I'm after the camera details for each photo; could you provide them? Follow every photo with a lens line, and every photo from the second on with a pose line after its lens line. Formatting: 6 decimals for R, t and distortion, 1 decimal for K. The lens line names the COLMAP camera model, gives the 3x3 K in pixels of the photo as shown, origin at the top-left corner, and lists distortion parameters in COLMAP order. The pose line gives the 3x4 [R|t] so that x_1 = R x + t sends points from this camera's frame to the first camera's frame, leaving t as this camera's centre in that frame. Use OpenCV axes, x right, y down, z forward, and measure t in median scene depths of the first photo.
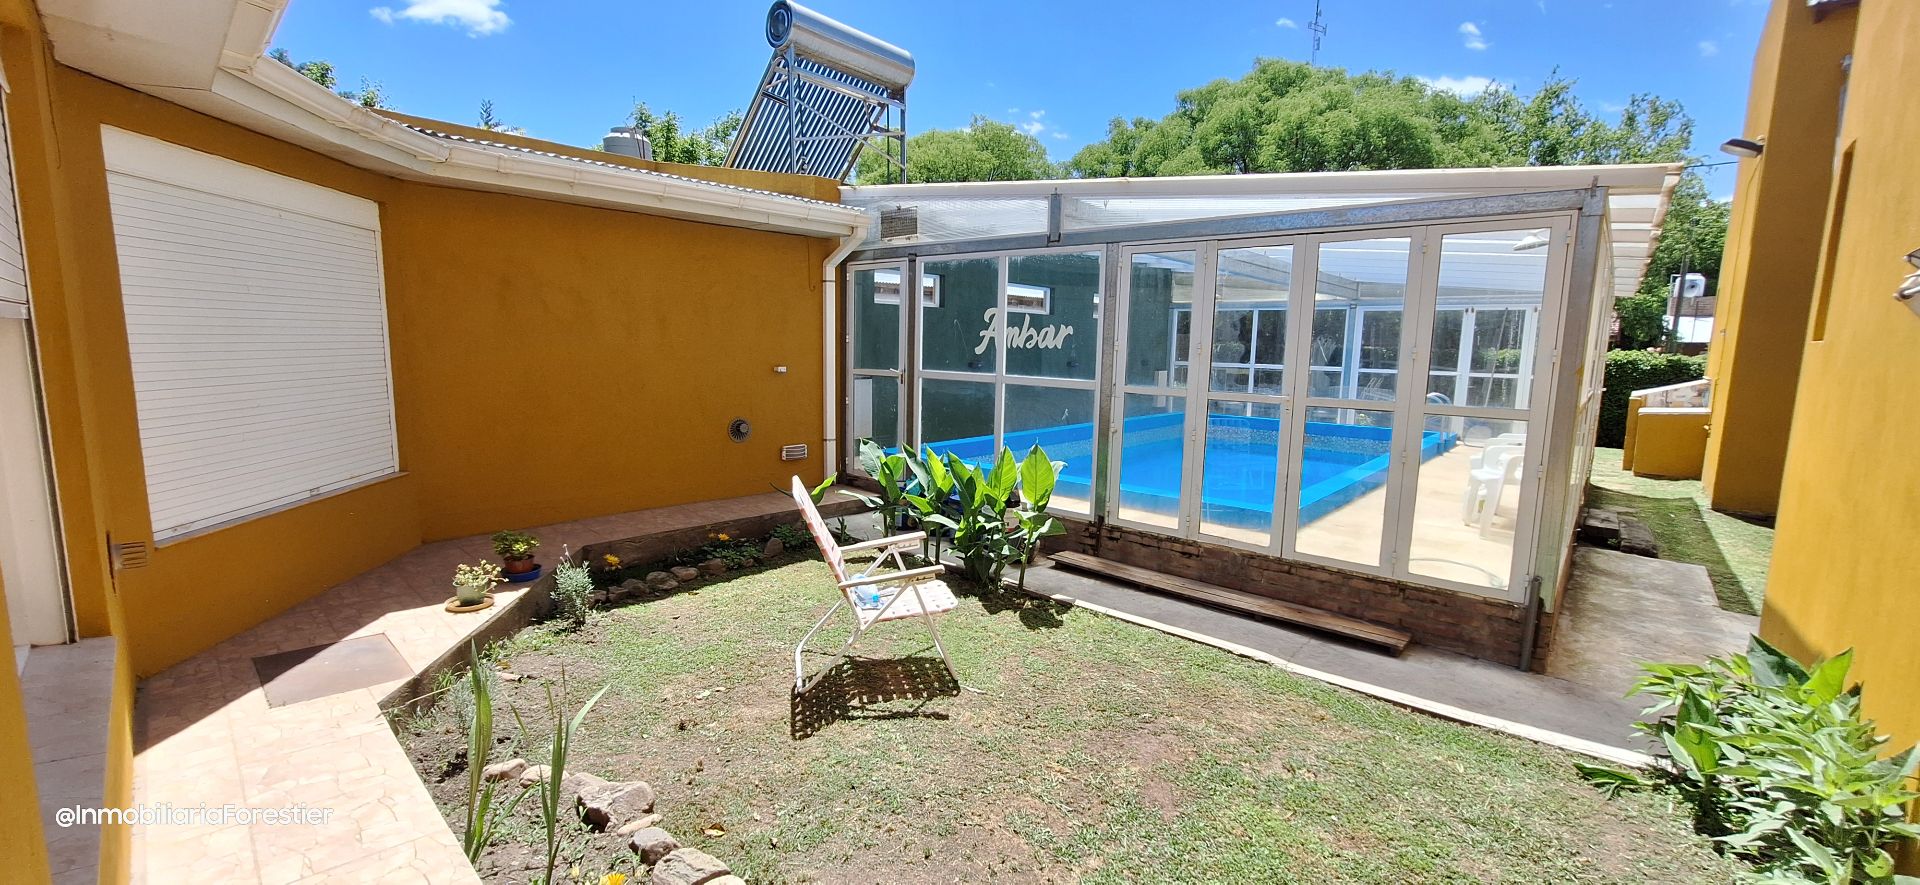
lens RADIAL K [[758.5, 0, 964.8], [0, 758.5, 447.2], [0, 0, 1]] dist [-0.001306, 0.000571]
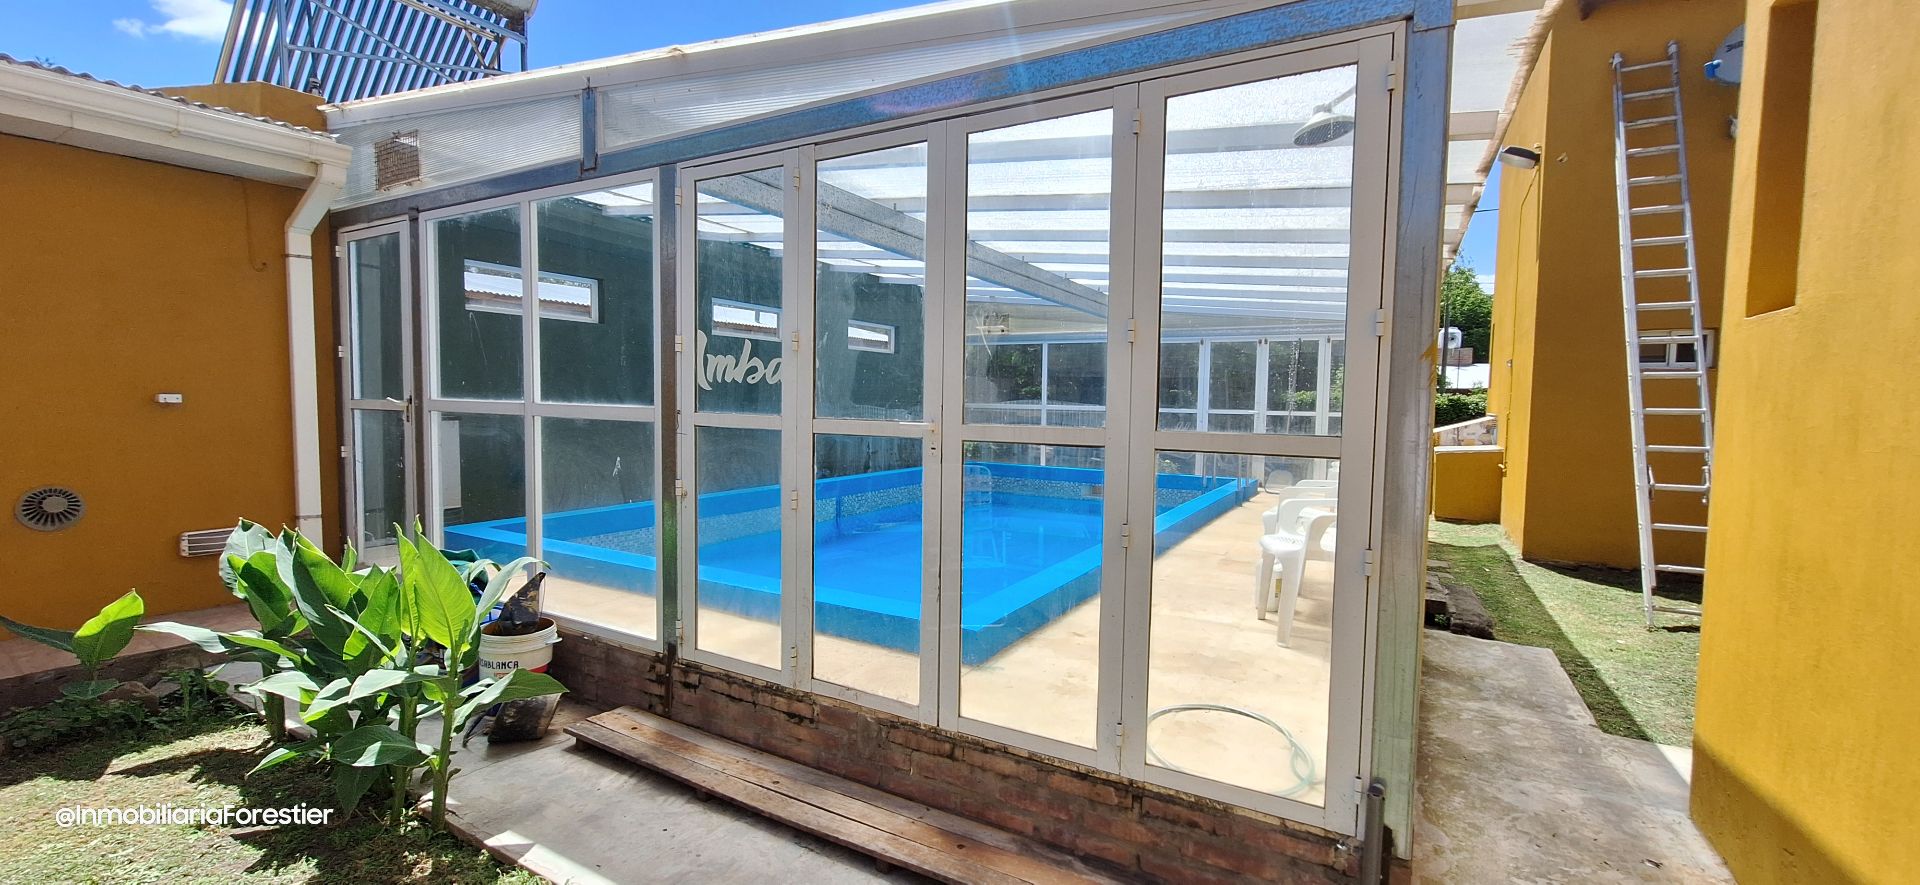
lens RADIAL K [[758.5, 0, 964.8], [0, 758.5, 447.2], [0, 0, 1]] dist [-0.001306, 0.000571]
pose [[0.980910, -0.016614, 0.193752, 0.285867], [0.030316, 0.997227, -0.067968, -0.010989], [-0.192085, 0.072544, 0.978693, 0.394359]]
